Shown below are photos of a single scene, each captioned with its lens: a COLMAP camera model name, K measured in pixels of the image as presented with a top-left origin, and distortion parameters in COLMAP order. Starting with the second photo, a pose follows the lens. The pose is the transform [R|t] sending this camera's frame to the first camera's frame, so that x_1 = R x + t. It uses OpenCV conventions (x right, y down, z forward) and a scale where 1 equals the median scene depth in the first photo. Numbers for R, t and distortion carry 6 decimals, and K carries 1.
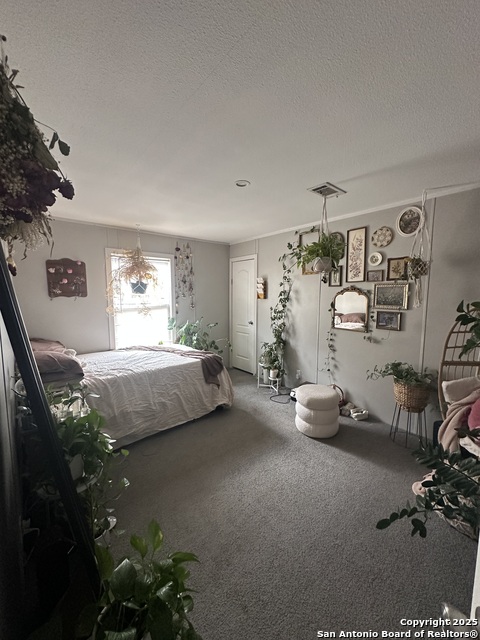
lens RADIAL K [[254.1, 0, 240.2], [0, 254.1, 320.6], [0, 0, 1]] dist [-0.001129, 0.000469]
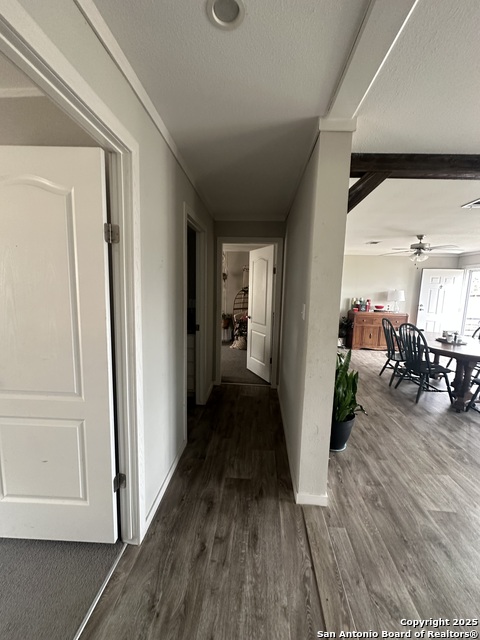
lens RADIAL K [[254.1, 0, 242.6], [0, 254.1, 320.4], [0, 0, 1]] dist [-0.001129, 0.000469]
pose [[0.711817, -0.070917, 0.698776, -1.133199], [0.045840, 0.997459, 0.054534, 0.120412], [-0.700868, -0.006786, 0.713259, -1.126159]]
